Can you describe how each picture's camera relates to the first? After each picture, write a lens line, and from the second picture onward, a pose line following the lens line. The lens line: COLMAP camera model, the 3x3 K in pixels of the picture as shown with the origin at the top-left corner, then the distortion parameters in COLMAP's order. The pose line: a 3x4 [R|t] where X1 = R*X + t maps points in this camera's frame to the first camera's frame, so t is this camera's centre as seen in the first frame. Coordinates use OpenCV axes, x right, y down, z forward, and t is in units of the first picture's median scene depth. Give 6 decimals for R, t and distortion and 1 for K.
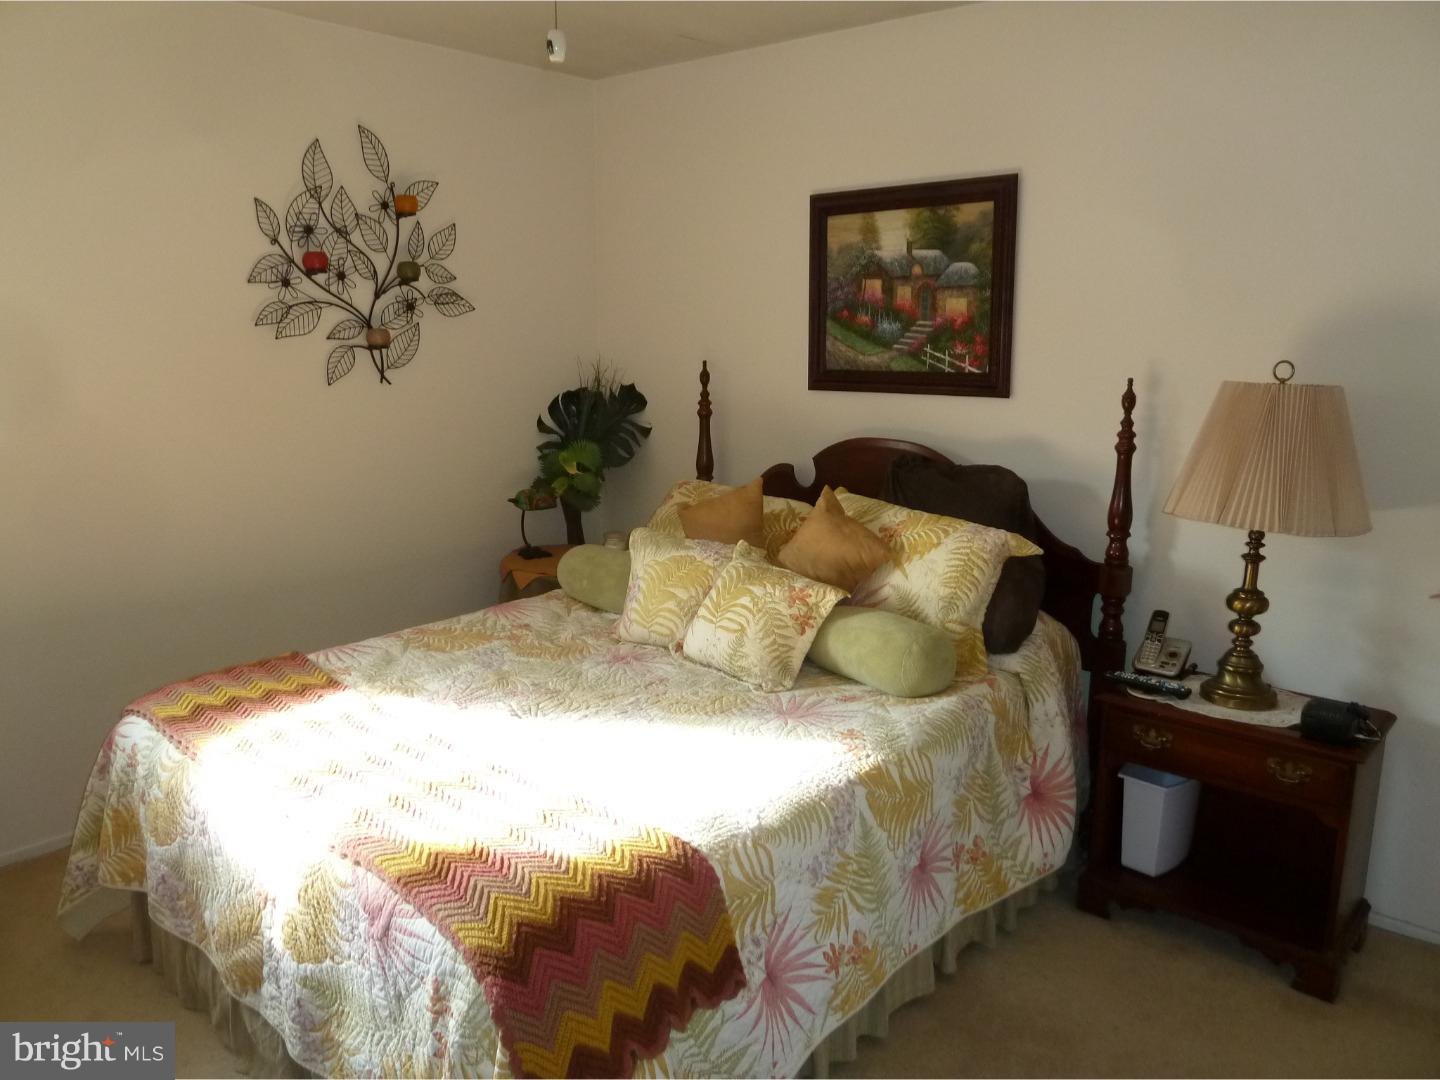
lens RADIAL K [[1067.8, 0, 710.6], [0, 1067.8, 534.2], [0, 0, 1]] dist [-0.038053, 0.009861]
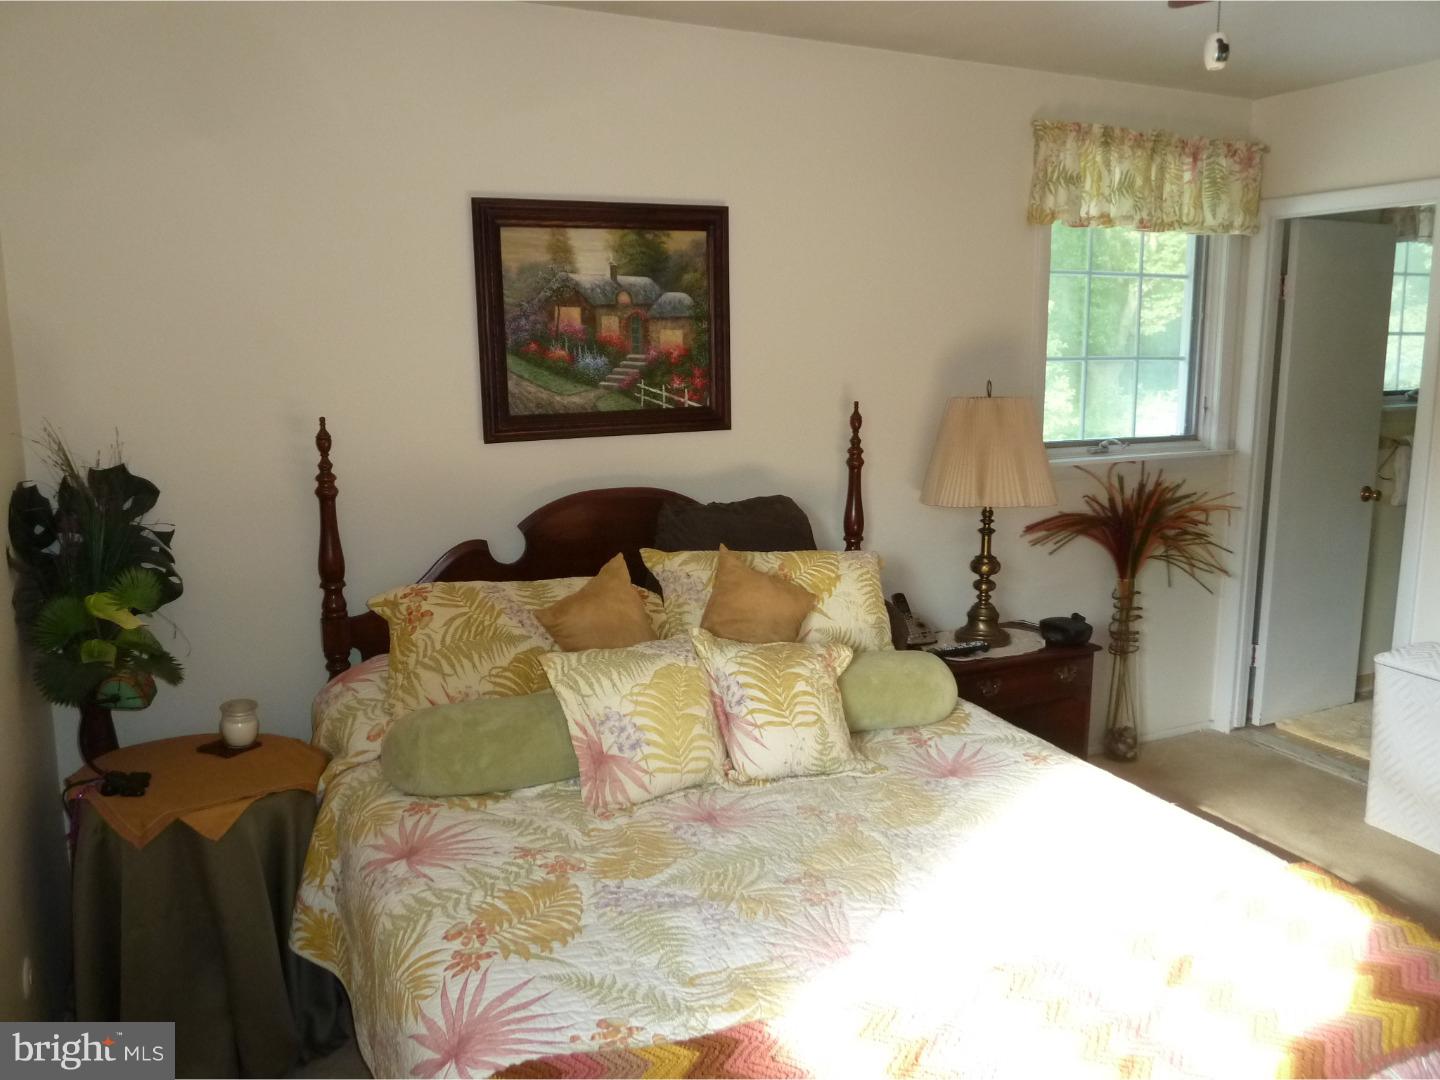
lens RADIAL K [[1067.8, 0, 710.6], [0, 1067.8, 534.2], [0, 0, 1]] dist [-0.038053, 0.009861]
pose [[0.403266, -0.167123, 0.899692, -0.621959], [0.184541, 0.977834, 0.098922, -0.128946], [-0.896282, 0.126138, 0.425168, 0.576988]]
